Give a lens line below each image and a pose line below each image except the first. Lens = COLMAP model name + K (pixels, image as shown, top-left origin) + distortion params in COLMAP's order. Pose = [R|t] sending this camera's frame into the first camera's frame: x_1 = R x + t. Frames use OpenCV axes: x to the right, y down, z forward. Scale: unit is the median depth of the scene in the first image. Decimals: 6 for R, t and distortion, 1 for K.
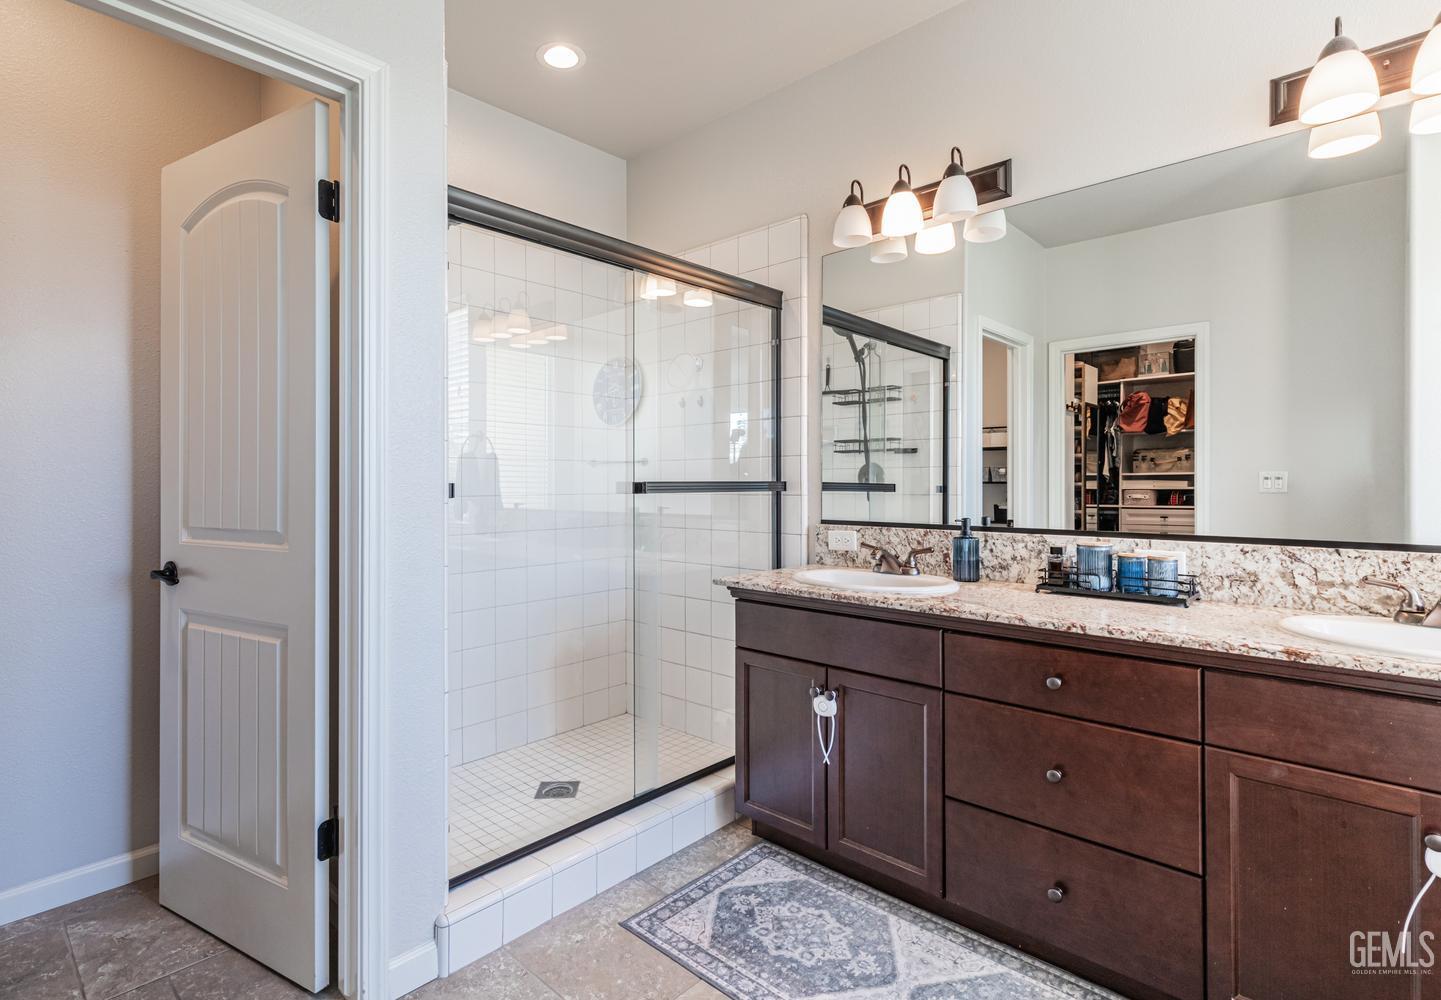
lens RADIAL K [[698.6, 0, 725.5], [0, 698.6, 473.4], [0, 0, 1]] dist [0.001446, 0.000291]
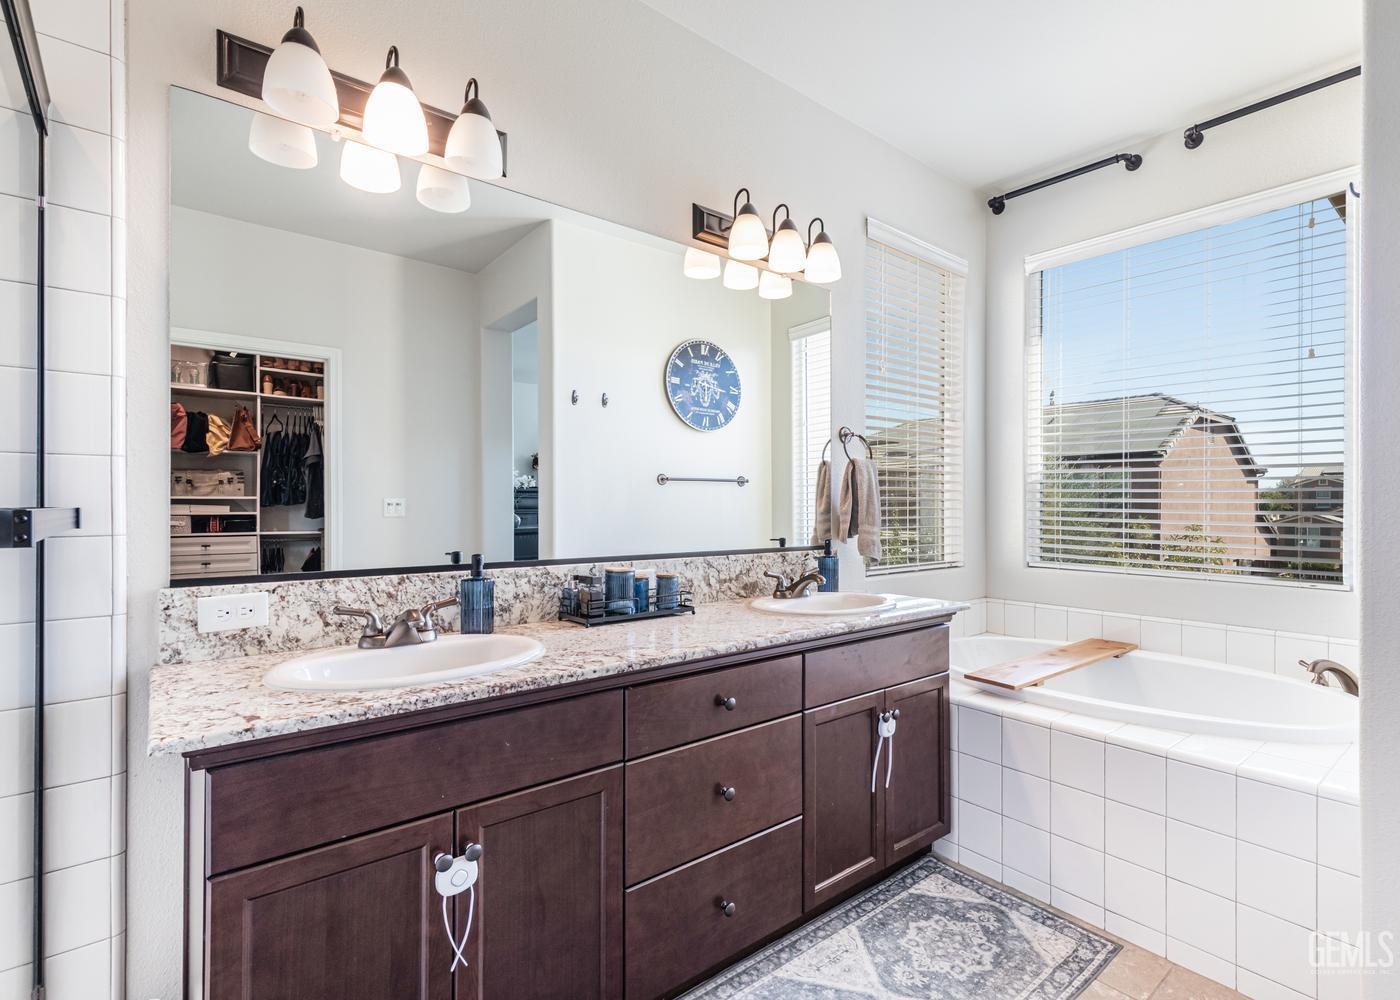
lens RADIAL K [[680.9, 0, 700.0], [0, 680.9, 500.0], [0, 0, 1]] dist [0.002541, 0.000097]
pose [[0.145889, 0.010494, 0.989245, -0.393157], [-0.013733, 0.999869, -0.008581, 0.005870], [-0.989206, -0.012334, 0.146014, 0.660303]]
